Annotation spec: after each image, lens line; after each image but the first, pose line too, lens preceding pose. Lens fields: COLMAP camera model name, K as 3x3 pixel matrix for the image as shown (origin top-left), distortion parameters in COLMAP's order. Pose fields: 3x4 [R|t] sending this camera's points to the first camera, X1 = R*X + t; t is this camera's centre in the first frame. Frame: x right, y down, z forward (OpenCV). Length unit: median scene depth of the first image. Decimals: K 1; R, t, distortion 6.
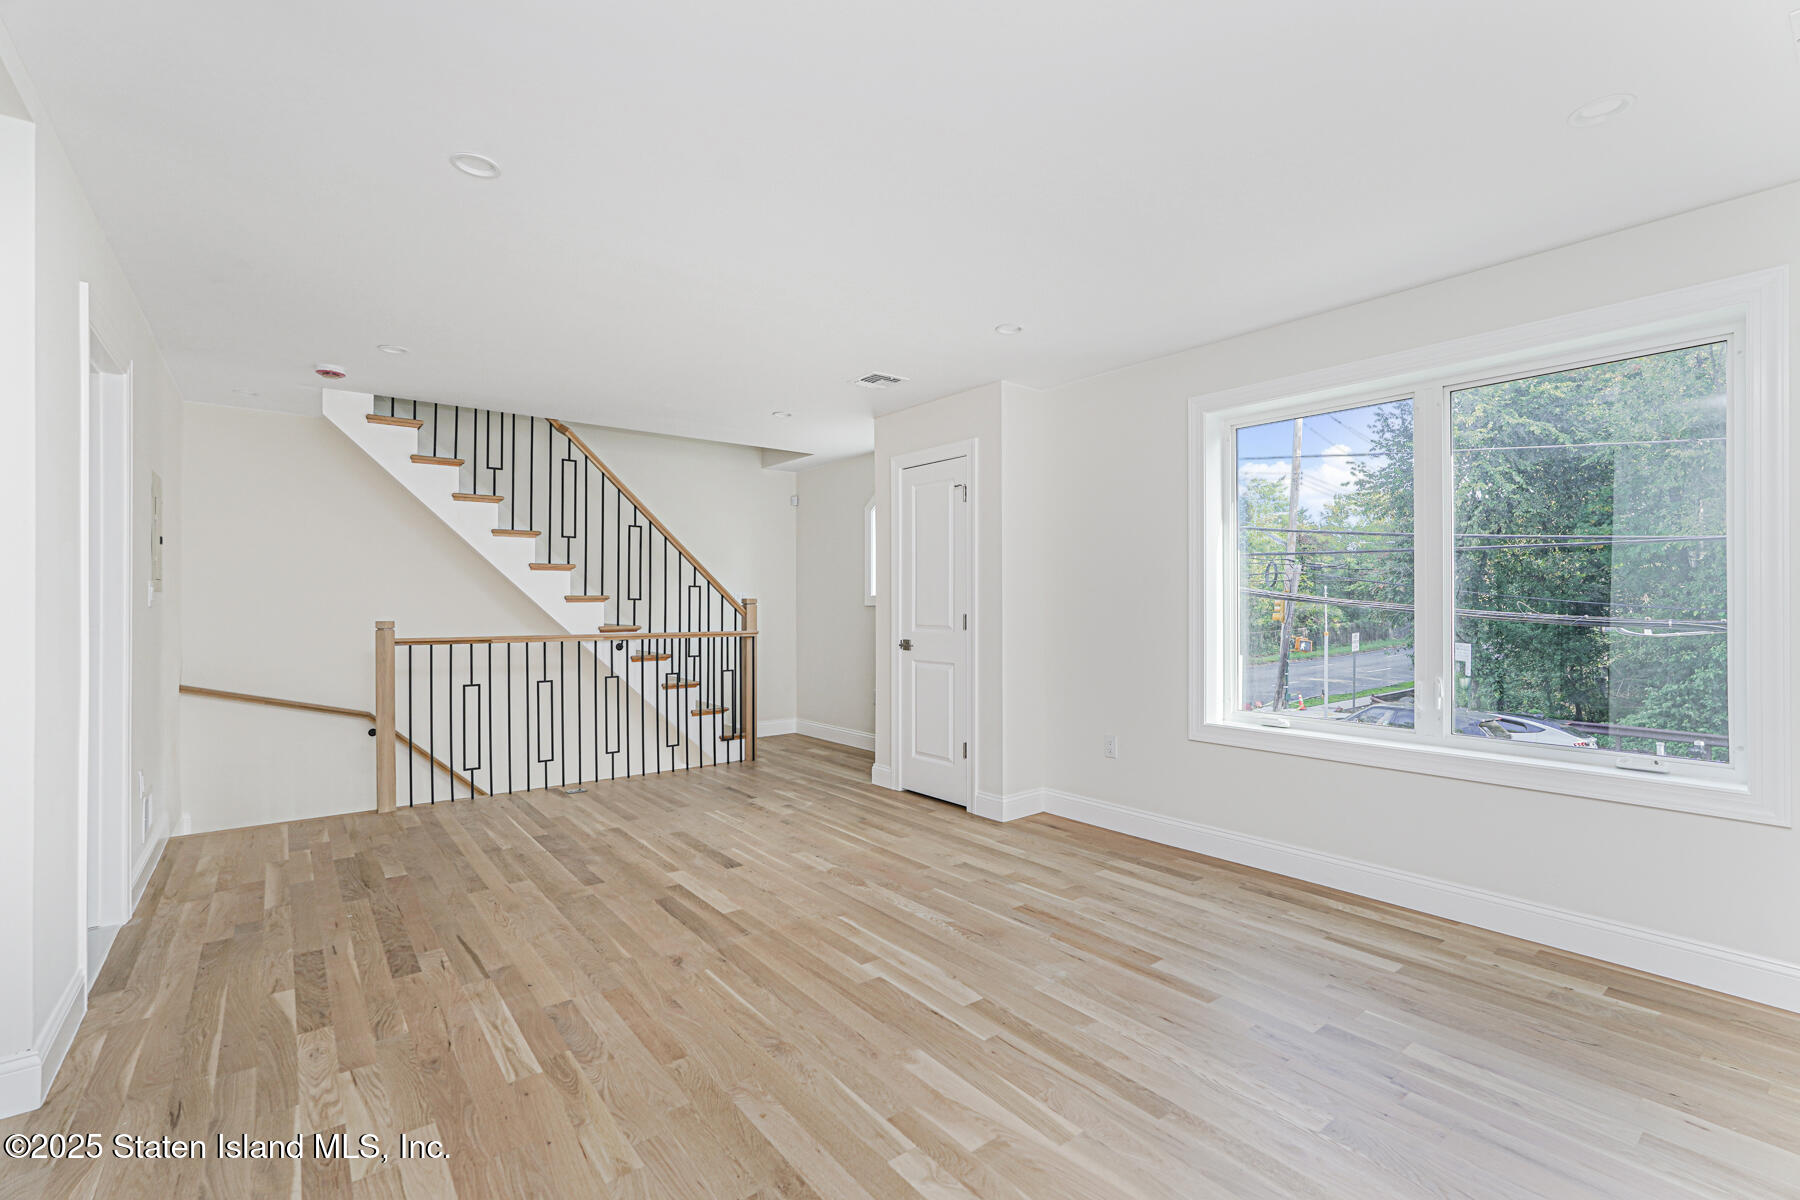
lens RADIAL K [[803.4, 0, 875.0], [0, 803.4, 603.3], [0, 0, 1]] dist [0.001554, 0.001545]
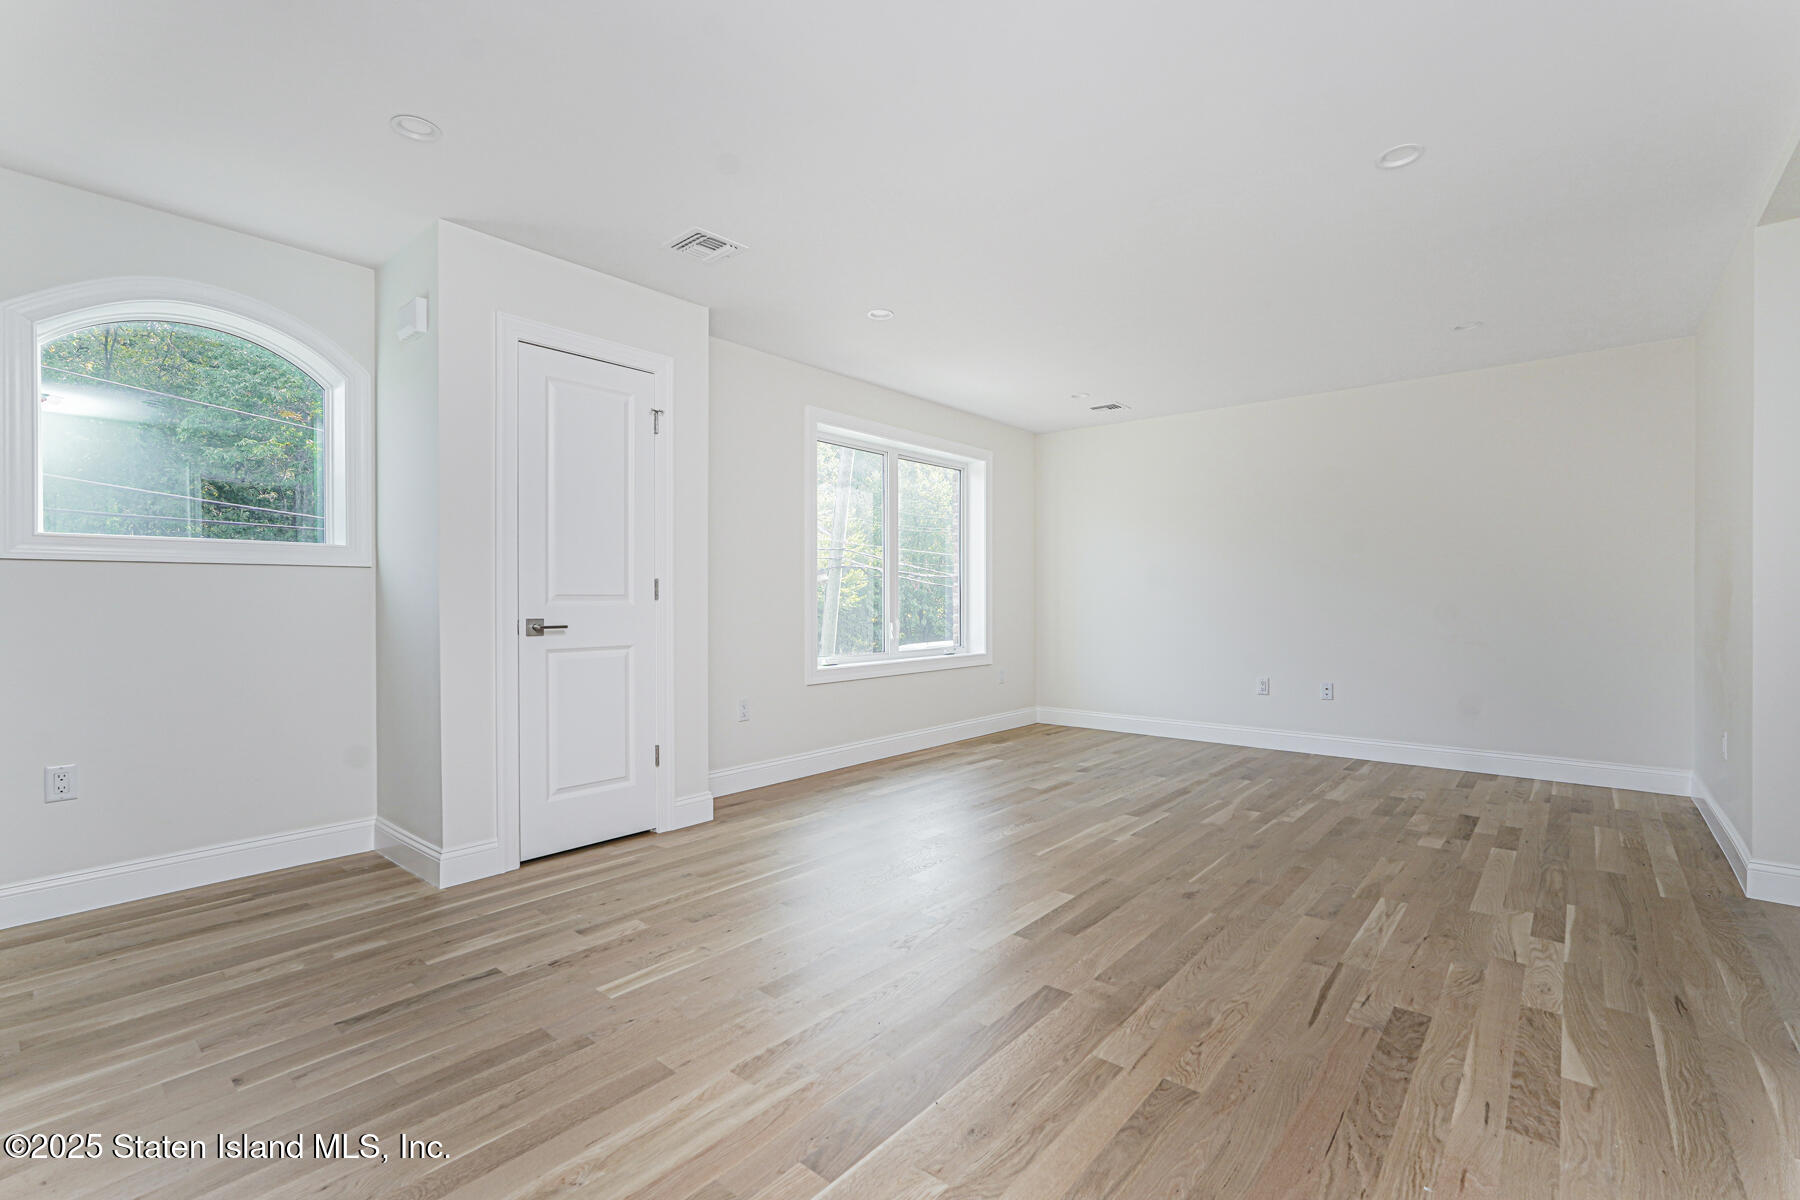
lens RADIAL K [[803.4, 0, 888.8], [0, 803.4, 604.2], [0, 0, 1]] dist [0.001554, 0.001545]
pose [[-0.224510, -0.000708, 0.974472, -0.618196], [-0.002406, 0.999997, 0.000172, 0.028775], [-0.974469, -0.002306, -0.224511, 0.839198]]
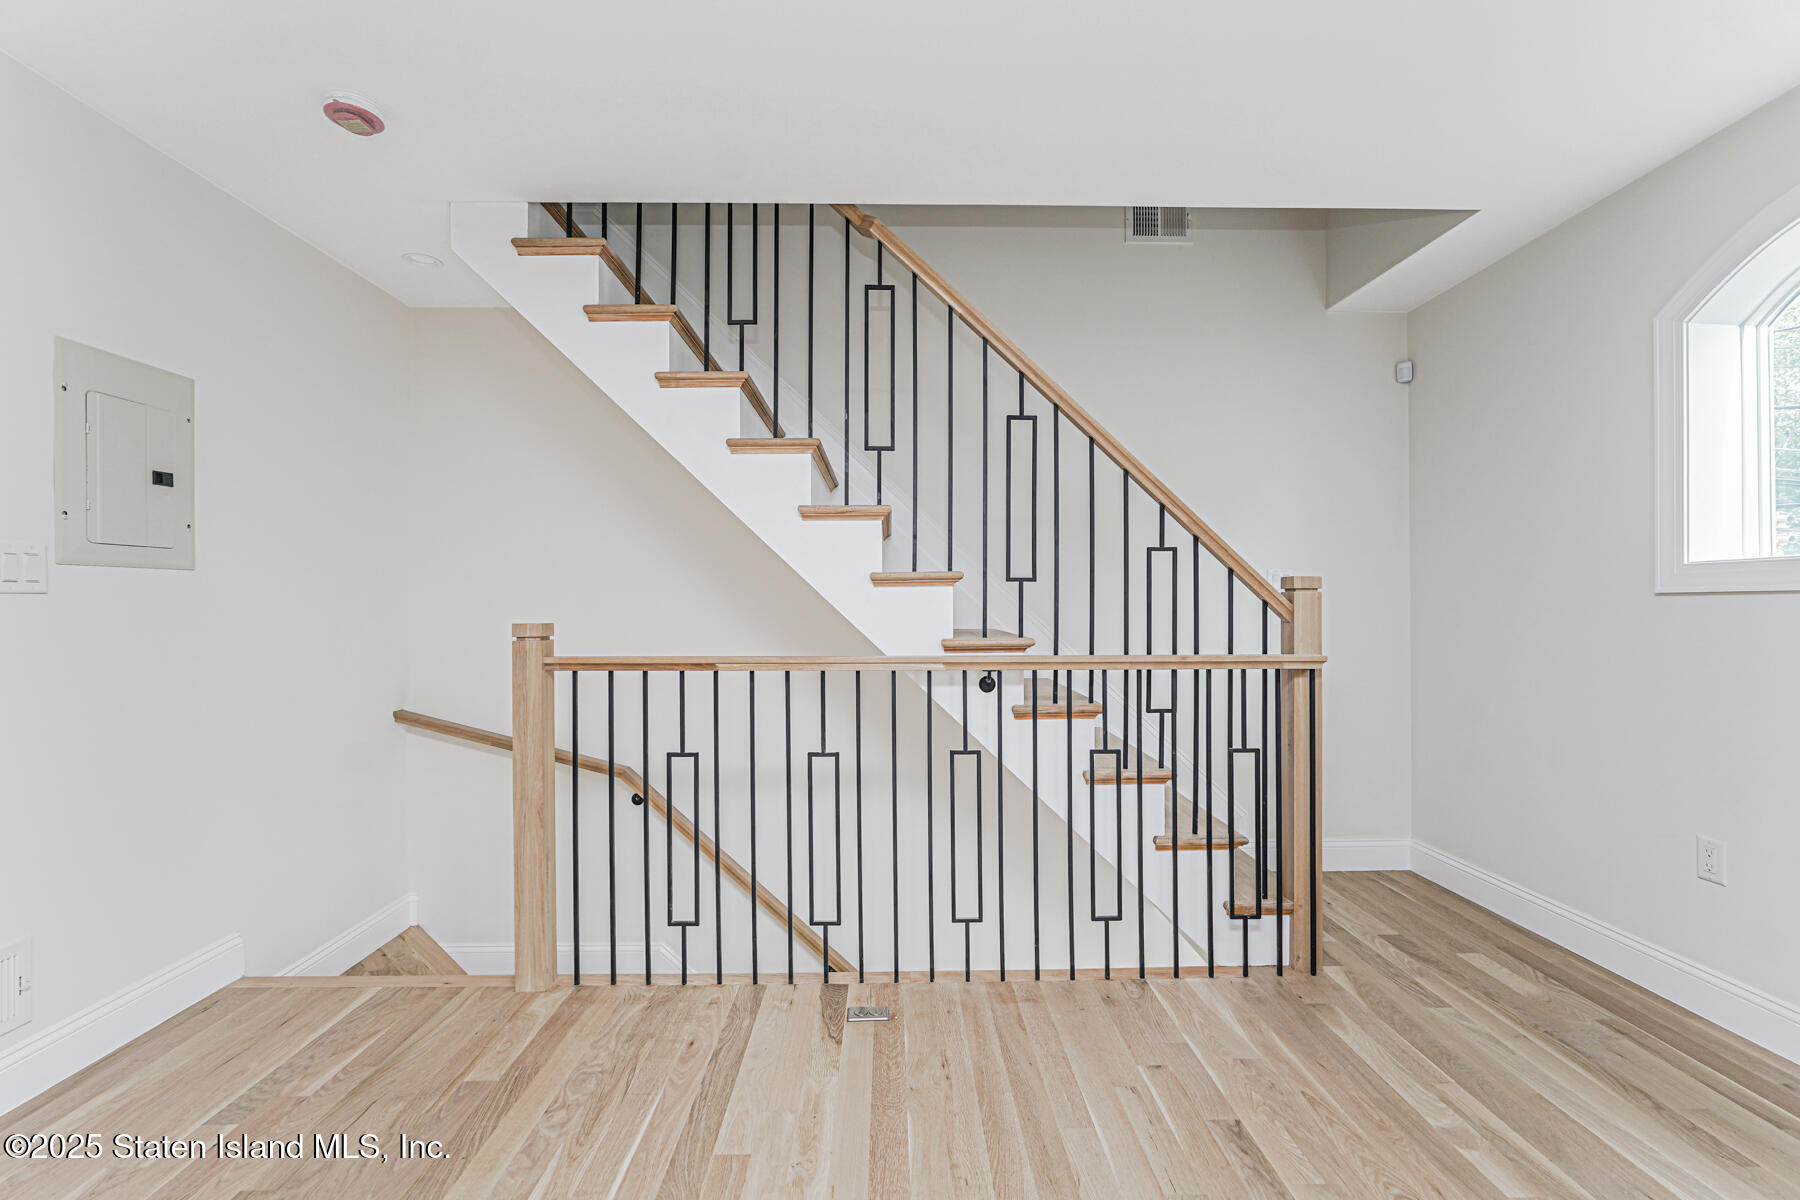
lens RADIAL K [[803.4, 0, 902.7], [0, 803.4, 609.7], [0, 0, 1]] dist [0.001554, 0.001545]
pose [[0.812663, 0.003864, -0.582721, -0.097989], [0.001475, 0.999961, 0.008687, 0.008412], [0.582732, -0.007919, 0.812626, 0.647561]]
